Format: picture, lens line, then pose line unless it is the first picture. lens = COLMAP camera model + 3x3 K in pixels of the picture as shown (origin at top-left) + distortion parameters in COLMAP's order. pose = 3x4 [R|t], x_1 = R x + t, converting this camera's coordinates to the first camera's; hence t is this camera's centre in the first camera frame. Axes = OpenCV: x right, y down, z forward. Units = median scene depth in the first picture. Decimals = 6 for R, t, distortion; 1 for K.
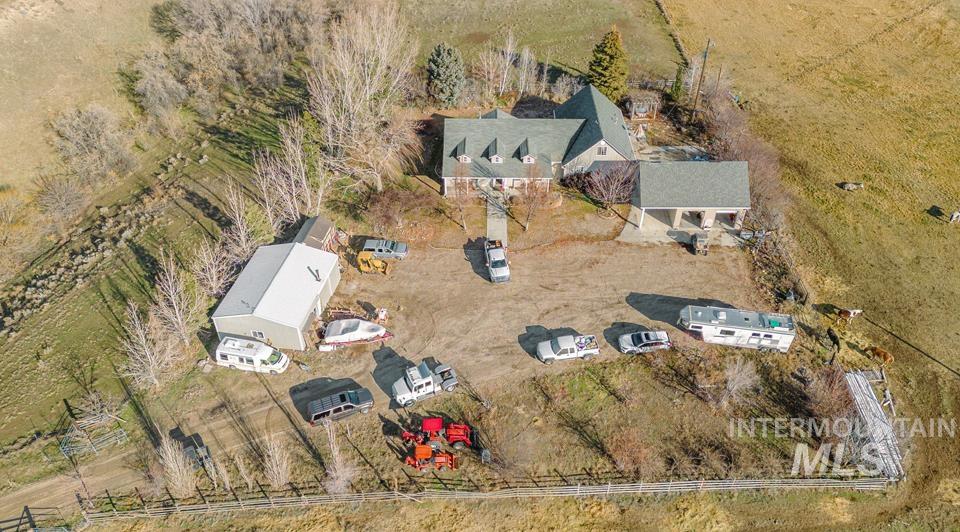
lens RADIAL K [[679.3, 0, 480.0], [0, 679.3, 266.0], [0, 0, 1]] dist [0.041157, -0.002497]
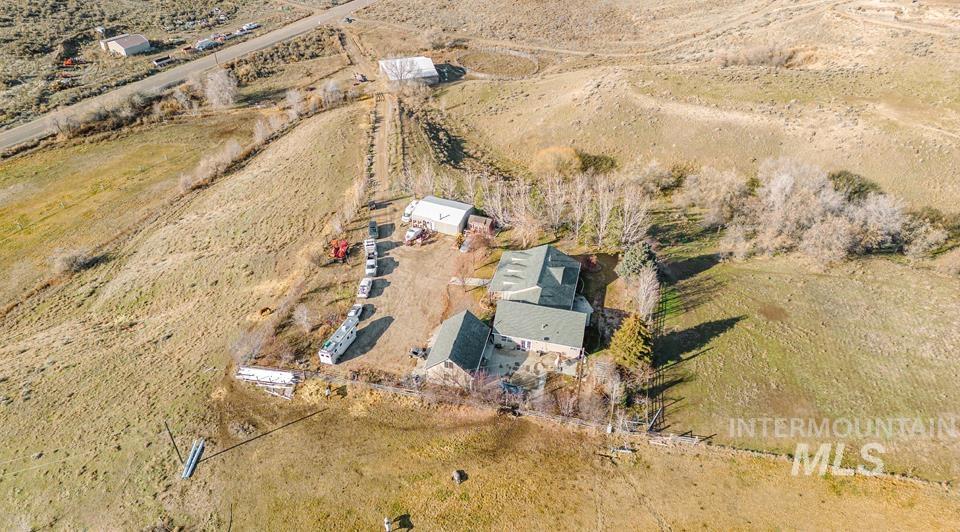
lens RADIAL K [[679.3, 0, 480.0], [0, 679.3, 266.0], [0, 0, 1]] dist [0.041157, -0.002497]
pose [[-0.219149, 0.579905, -0.784655, 1.434134], [-0.625094, 0.534035, 0.569266, -1.142213], [0.749154, 0.615238, 0.245462, 0.645562]]
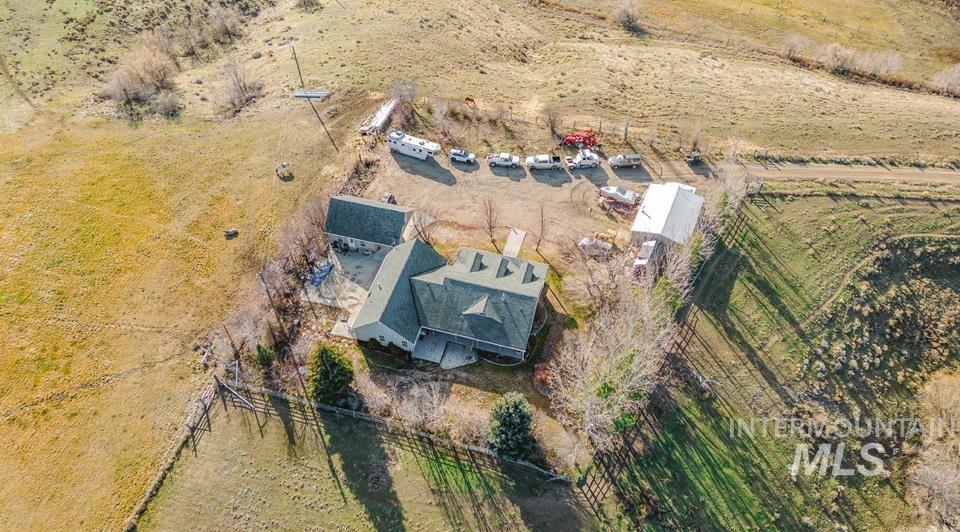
lens RADIAL K [[679.3, 0, 480.0], [0, 679.3, 266.0], [0, 0, 1]] dist [0.041157, -0.002497]
pose [[-0.965300, -0.189971, 0.179182, -0.174732], [0.179546, 0.015437, 0.983628, -1.527098], [-0.189627, 0.981668, 0.019207, 1.128858]]
